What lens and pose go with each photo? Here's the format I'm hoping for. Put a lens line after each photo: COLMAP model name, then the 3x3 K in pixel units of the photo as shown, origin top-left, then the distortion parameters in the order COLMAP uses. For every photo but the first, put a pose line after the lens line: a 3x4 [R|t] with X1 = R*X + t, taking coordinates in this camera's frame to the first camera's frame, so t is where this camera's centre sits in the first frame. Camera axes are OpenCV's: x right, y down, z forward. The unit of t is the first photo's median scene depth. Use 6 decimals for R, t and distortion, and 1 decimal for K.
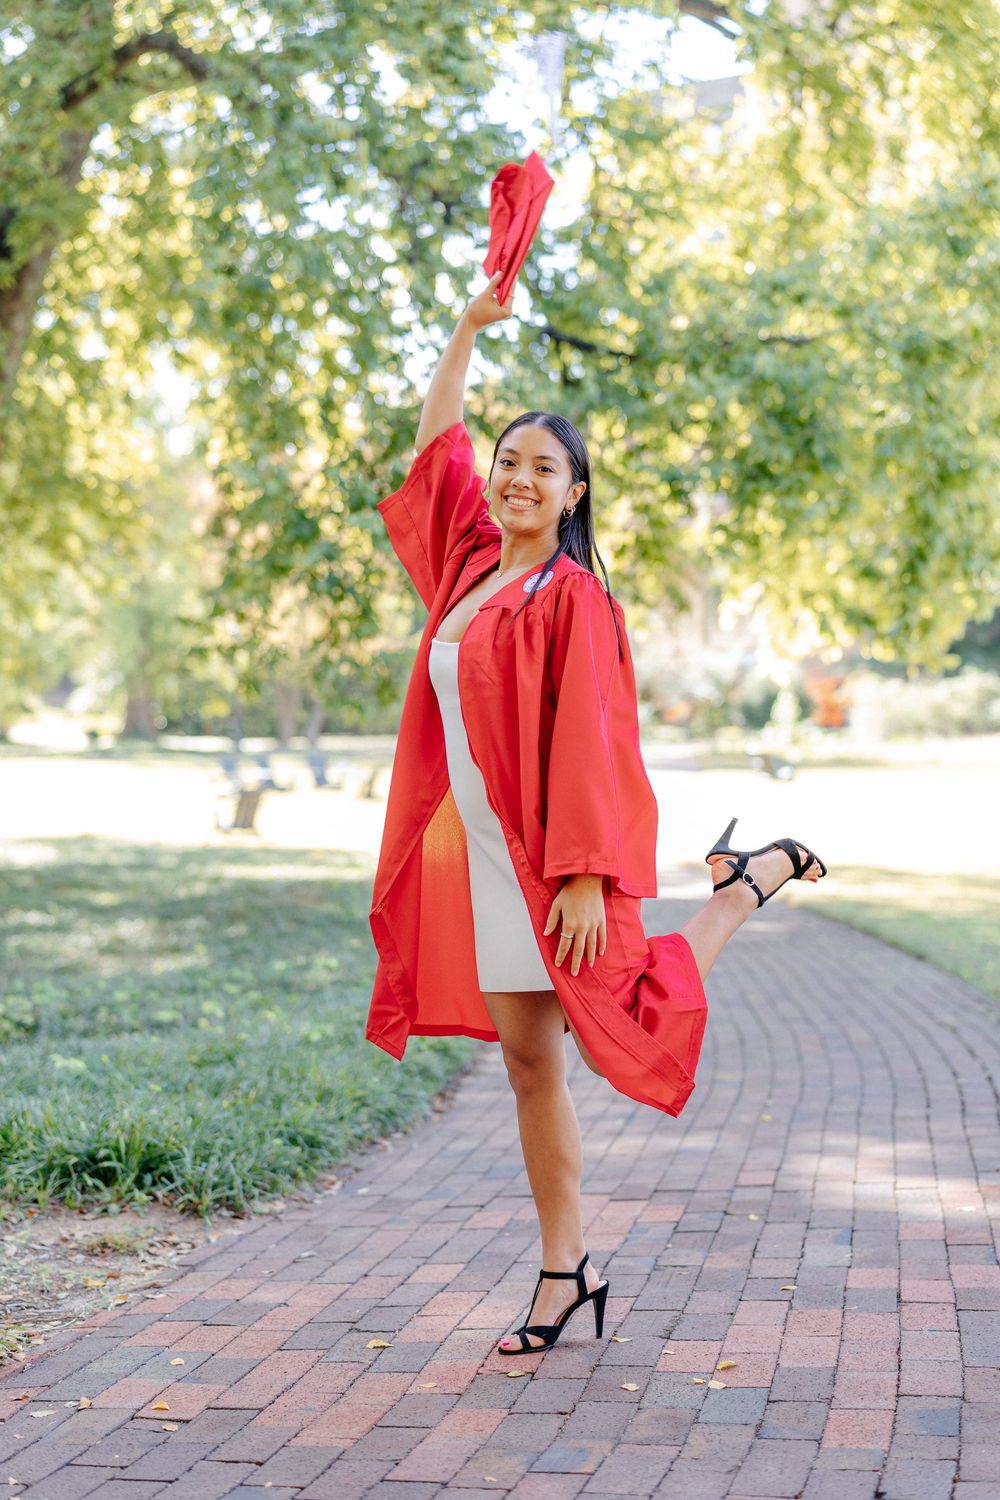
lens RADIAL K [[2185.3, 0, 475.8], [0, 2185.3, 809.2], [0, 0, 1]] dist [0.026642, 0.085122]
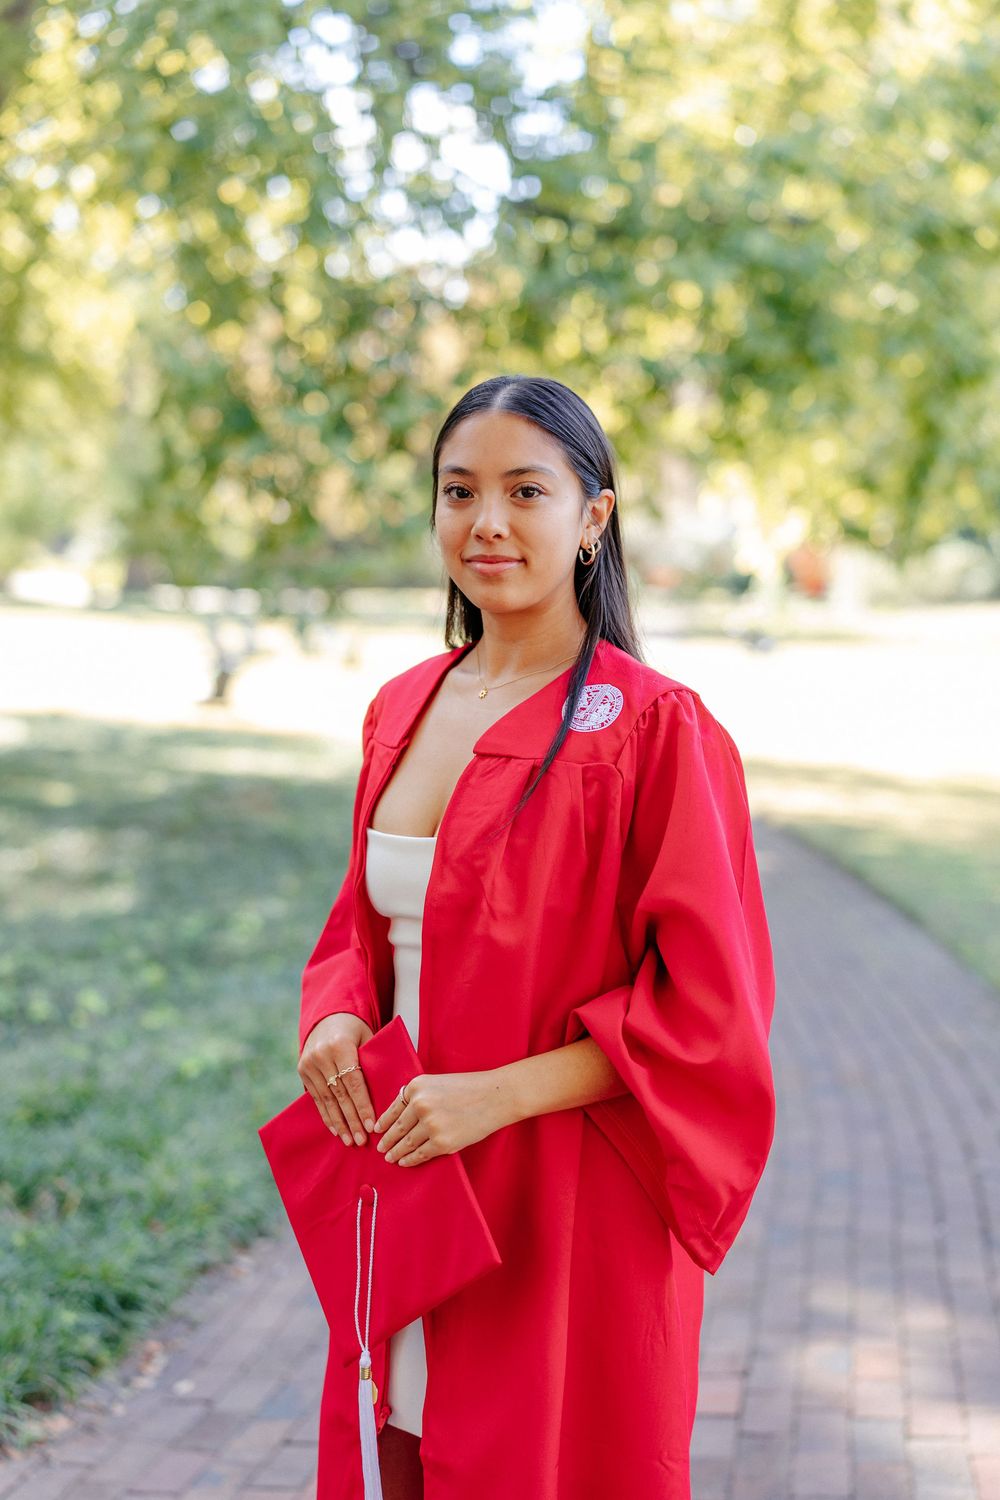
lens RADIAL K [[2111.8, 0, 501.0], [0, 2111.8, 830.2], [0, 0, 1]] dist [0.006518, -0.046457]
pose [[0.999721, 0.016725, 0.016702, 0.015065], [-0.017937, 0.997000, 0.075288, -0.025604], [-0.015392, -0.075567, 0.997022, 0.113113]]
